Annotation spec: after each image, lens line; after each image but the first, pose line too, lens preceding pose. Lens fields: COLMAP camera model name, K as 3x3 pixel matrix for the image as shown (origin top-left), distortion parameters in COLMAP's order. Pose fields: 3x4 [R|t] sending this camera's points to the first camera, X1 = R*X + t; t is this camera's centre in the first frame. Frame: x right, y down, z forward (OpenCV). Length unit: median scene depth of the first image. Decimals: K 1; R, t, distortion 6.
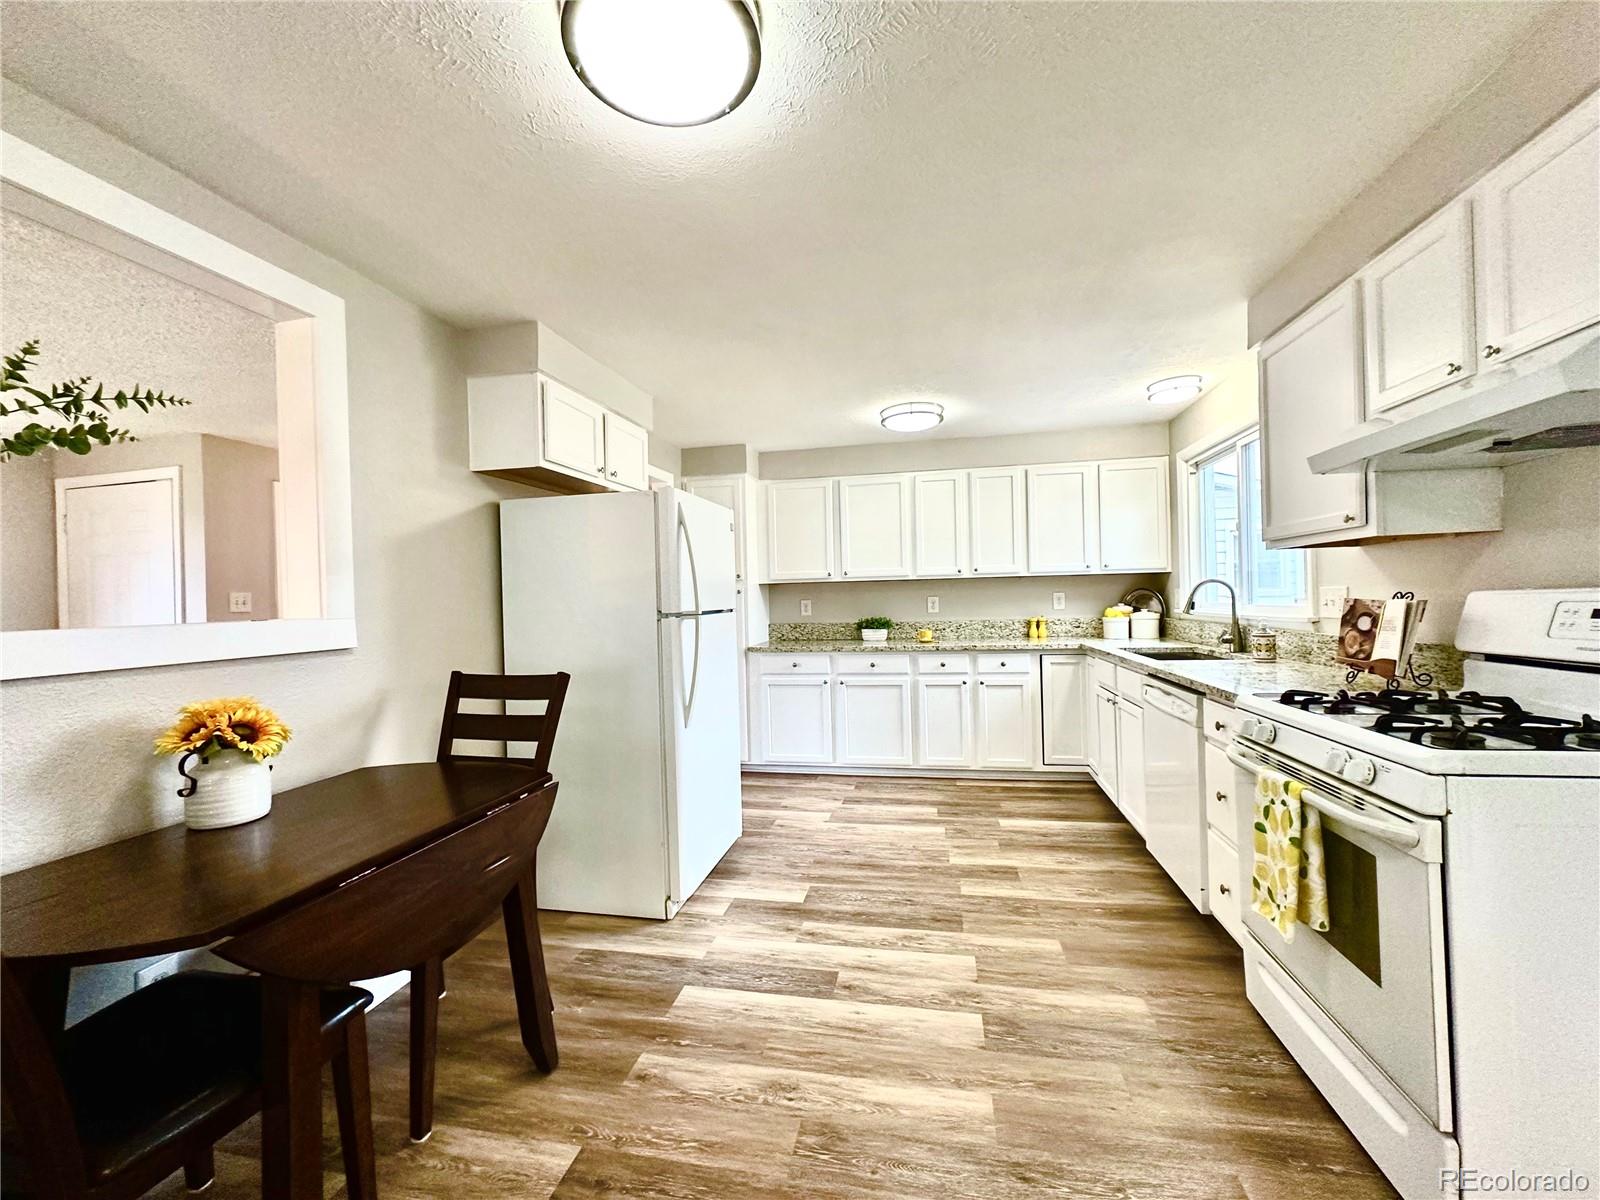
lens RADIAL K [[641.3, 0, 803.1], [0, 641.3, 596.5], [0, 0, 1]] dist [-0.000327, 0.000000]
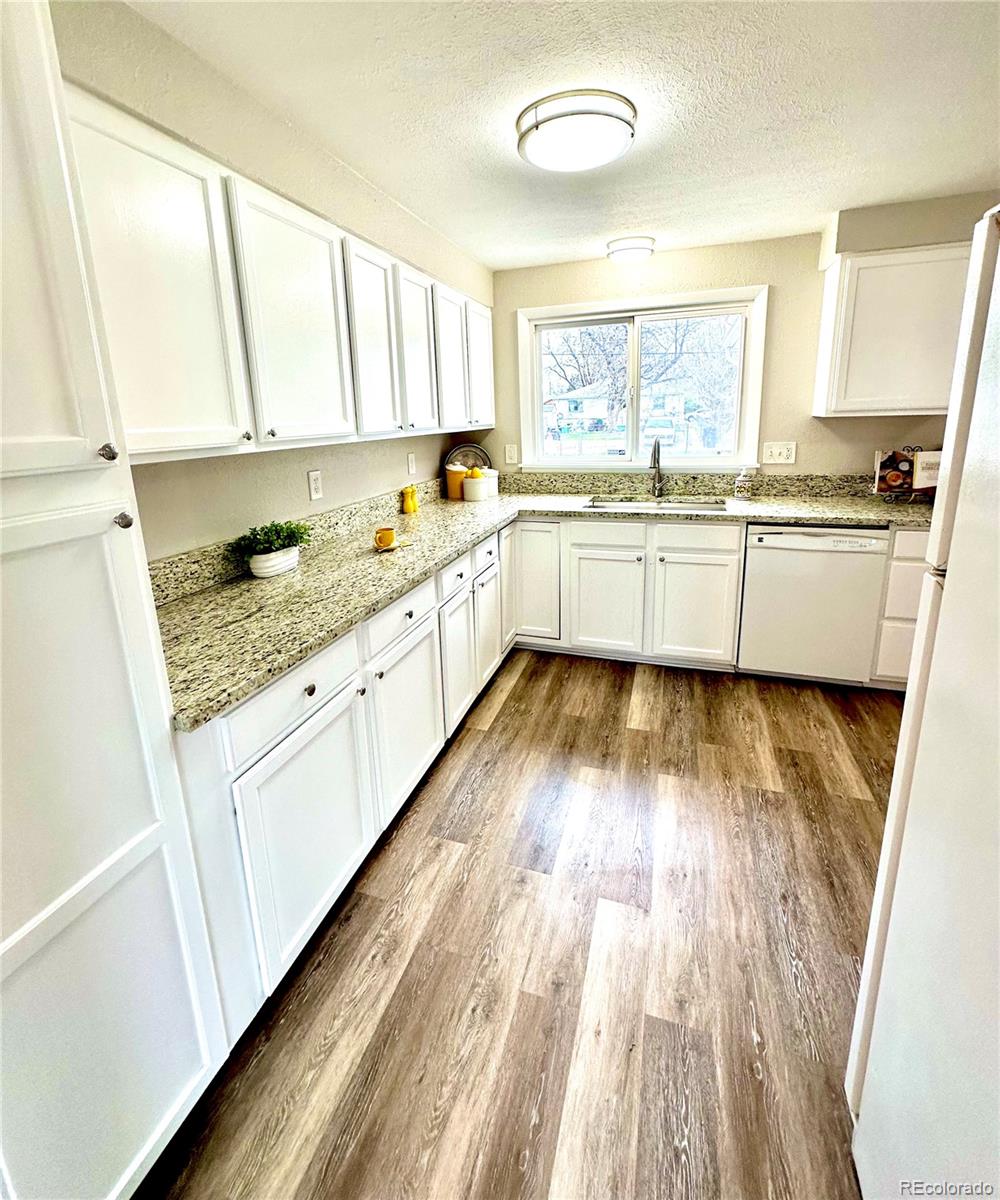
lens RADIAL K [[530.4, 0, 496.0], [0, 530.4, 534.2], [0, 0, 1]] dist [0.000456, -0.000164]
pose [[0.114520, -0.195506, 0.973993, -0.385403], [0.025299, 0.980700, 0.193877, -0.049466], [-0.993099, 0.002438, 0.117256, 1.195865]]
